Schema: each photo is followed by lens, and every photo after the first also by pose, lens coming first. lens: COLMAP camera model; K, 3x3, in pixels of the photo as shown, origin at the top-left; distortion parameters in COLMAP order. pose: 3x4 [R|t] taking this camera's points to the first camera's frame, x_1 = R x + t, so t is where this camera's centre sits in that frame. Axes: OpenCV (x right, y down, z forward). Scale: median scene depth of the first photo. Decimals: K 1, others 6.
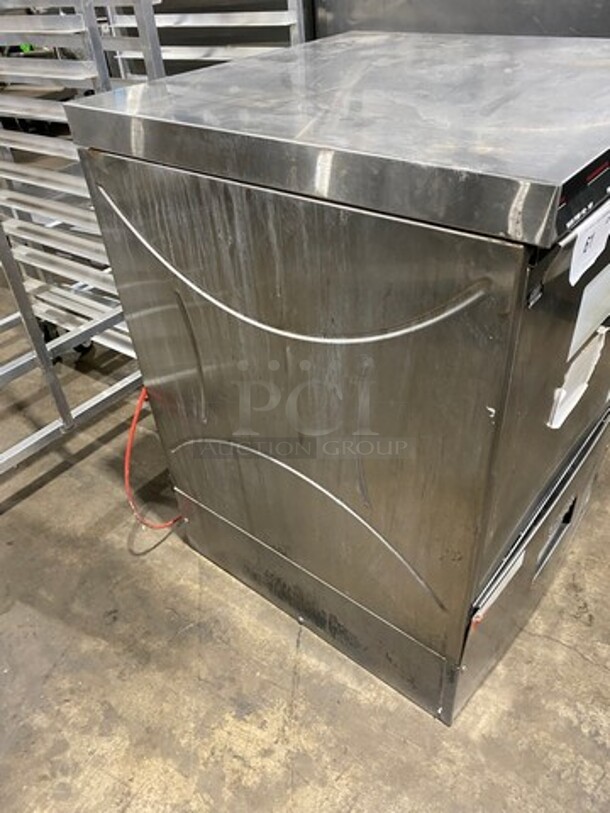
lens RADIAL K [[631.6, 0, 305.0], [0, 631.6, 406.5], [0, 0, 1]] dist [0.005425, -0.009145]
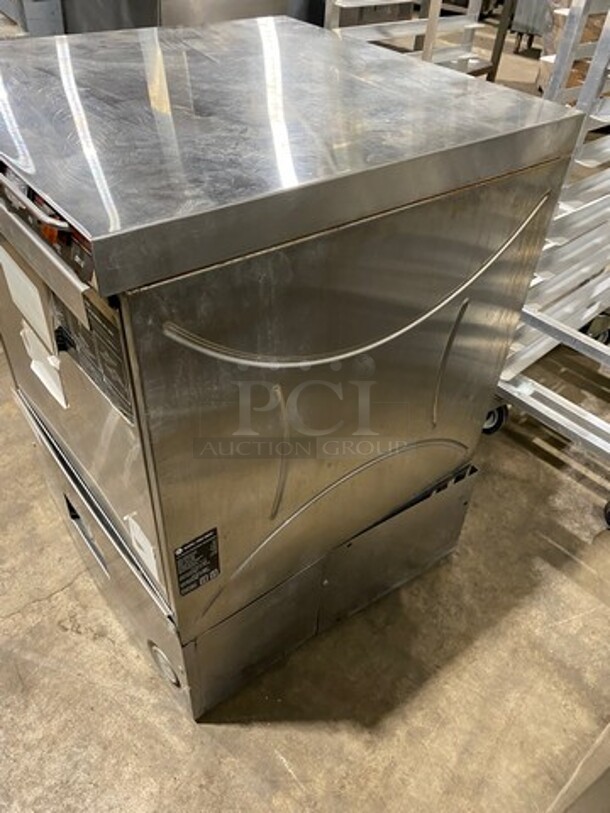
lens RADIAL K [[631.6, 0, 305.0], [0, 631.6, 406.5], [0, 0, 1]] dist [0.005425, -0.009145]
pose [[-0.216667, 0.682098, -0.698426, 0.926007], [-0.619763, 0.456658, 0.638246, -0.792072], [0.754288, 0.571145, 0.323796, 0.844876]]
